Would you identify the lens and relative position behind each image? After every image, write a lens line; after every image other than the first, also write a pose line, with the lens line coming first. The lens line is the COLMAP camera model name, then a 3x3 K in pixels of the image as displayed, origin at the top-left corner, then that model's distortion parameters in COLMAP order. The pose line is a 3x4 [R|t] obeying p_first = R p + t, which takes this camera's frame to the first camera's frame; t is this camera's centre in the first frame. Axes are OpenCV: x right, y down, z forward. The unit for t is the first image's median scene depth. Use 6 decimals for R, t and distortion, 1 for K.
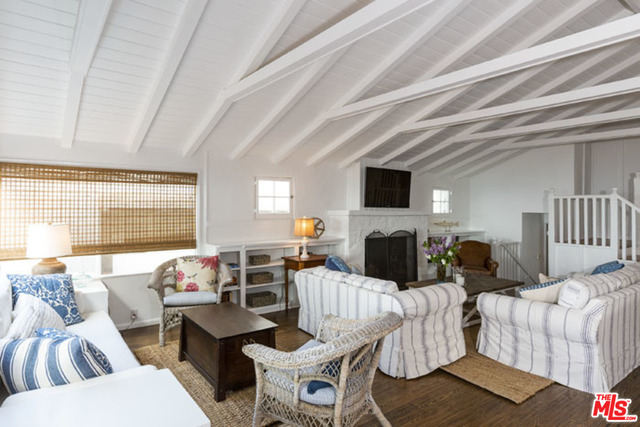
lens RADIAL K [[360.4, 0, 320.0], [0, 360.4, 213.5], [0, 0, 1]] dist [0.002828, 0.000656]
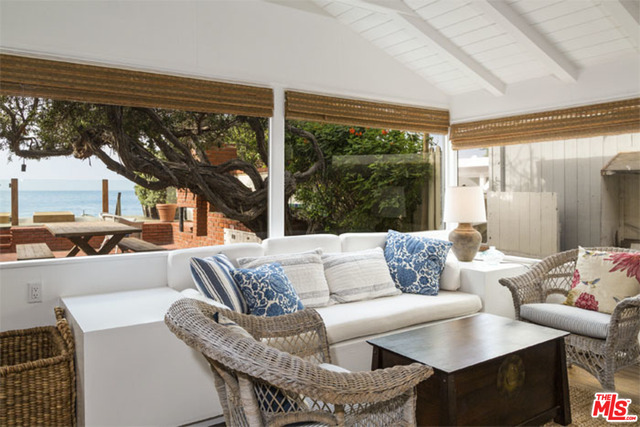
lens RADIAL K [[484.3, 0, 320.0], [0, 484.3, 213.5], [0, 0, 1]] dist [0.026523, 0.002104]
pose [[-0.034592, 0.040506, -0.998580, 0.261806], [-0.012791, 0.999079, 0.040970, 0.031114], [0.999320, 0.014190, -0.034042, 0.405554]]
